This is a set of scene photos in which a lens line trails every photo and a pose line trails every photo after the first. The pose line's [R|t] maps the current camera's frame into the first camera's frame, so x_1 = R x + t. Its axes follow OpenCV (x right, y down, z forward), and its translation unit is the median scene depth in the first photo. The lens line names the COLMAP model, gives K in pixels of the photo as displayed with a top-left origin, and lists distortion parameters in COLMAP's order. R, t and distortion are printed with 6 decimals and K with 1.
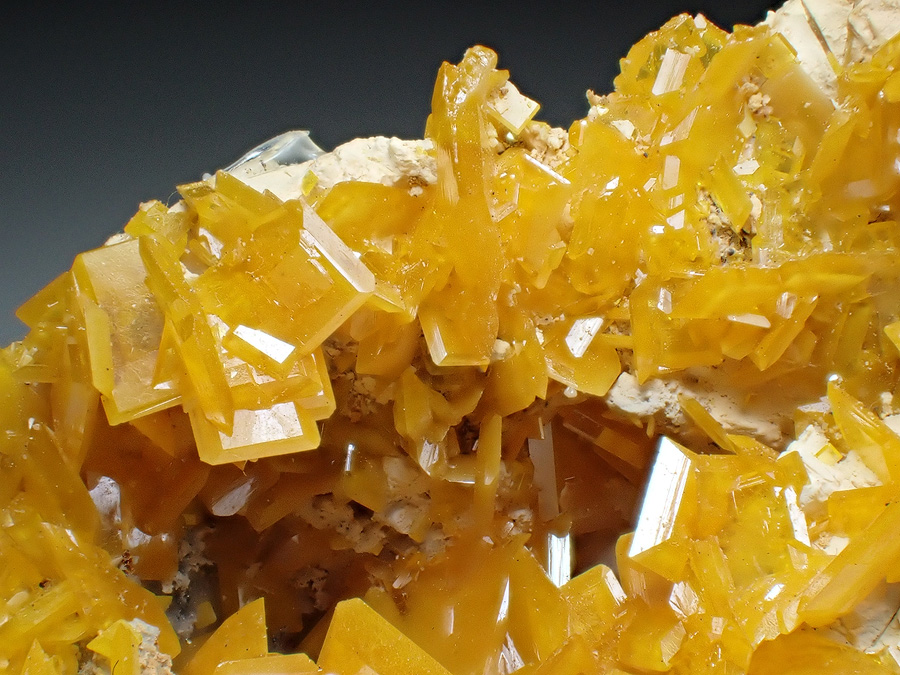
lens RADIAL K [[2686.0, 0, 450.0], [0, 2686.0, 337.5], [0, 0, 1]] dist [-0.152070, 2.704312]
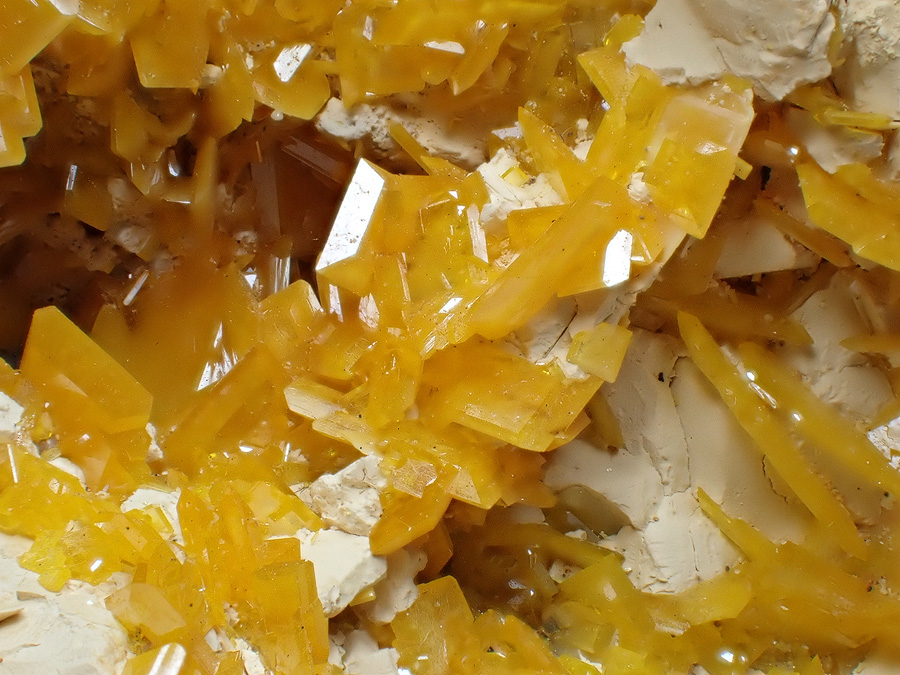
lens RADIAL K [[2686.0, 0, 450.0], [0, 2686.0, 337.5], [0, 0, 1]] dist [-0.152070, 2.704312]
pose [[0.999658, 0.012734, -0.022848, 0.136111], [-0.010933, 0.996948, 0.077293, 0.025061], [0.023763, -0.077017, 0.996747, -0.040920]]
